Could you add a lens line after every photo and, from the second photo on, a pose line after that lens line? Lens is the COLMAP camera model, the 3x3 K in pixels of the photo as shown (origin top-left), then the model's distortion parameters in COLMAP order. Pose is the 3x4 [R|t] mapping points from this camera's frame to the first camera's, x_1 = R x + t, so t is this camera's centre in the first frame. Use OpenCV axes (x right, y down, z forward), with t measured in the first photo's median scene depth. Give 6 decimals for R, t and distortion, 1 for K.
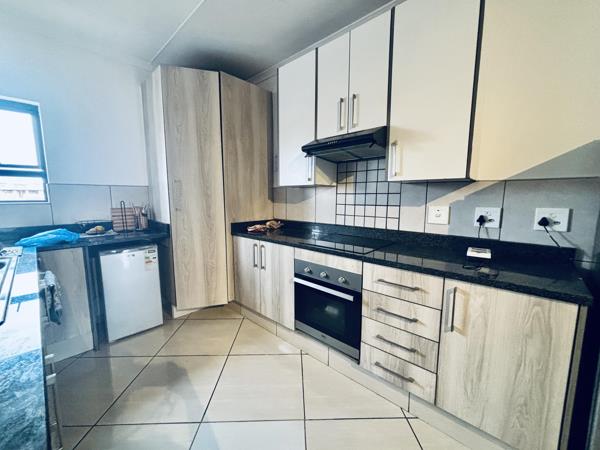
lens RADIAL K [[239.9, 0, 300.3], [0, 239.9, 224.2], [0, 0, 1]] dist [0.001363, -0.000050]
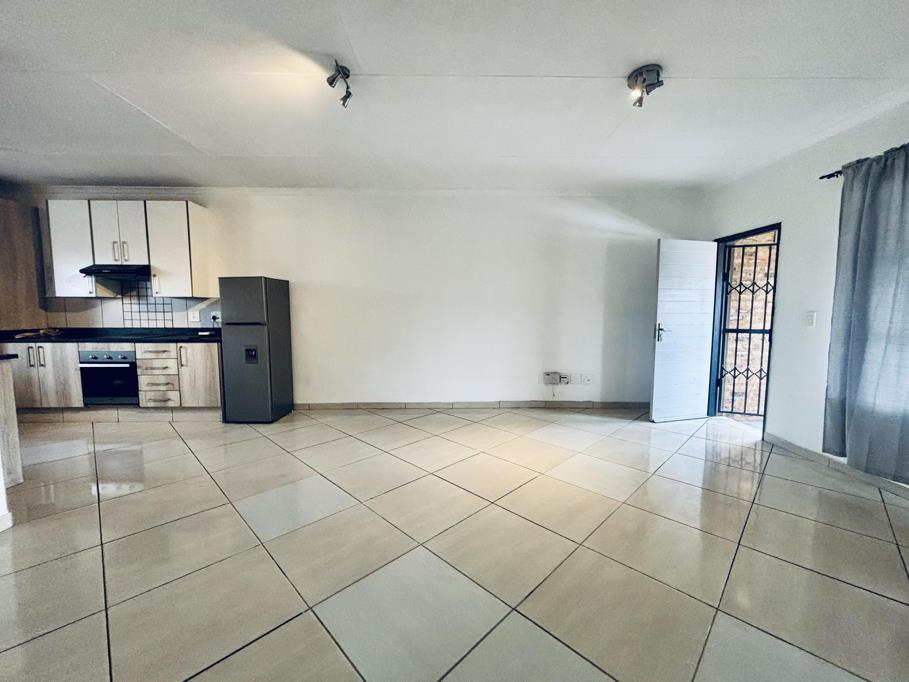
lens RADIAL K [[363.4, 0, 452.7], [0, 363.4, 341.6], [0, 0, 1]] dist [0.001363, -0.000050]
pose [[0.721593, -0.058500, 0.689842, 0.088927], [0.079523, 0.996832, 0.001351, 0.269964], [-0.687736, 0.053883, 0.723959, -2.052914]]
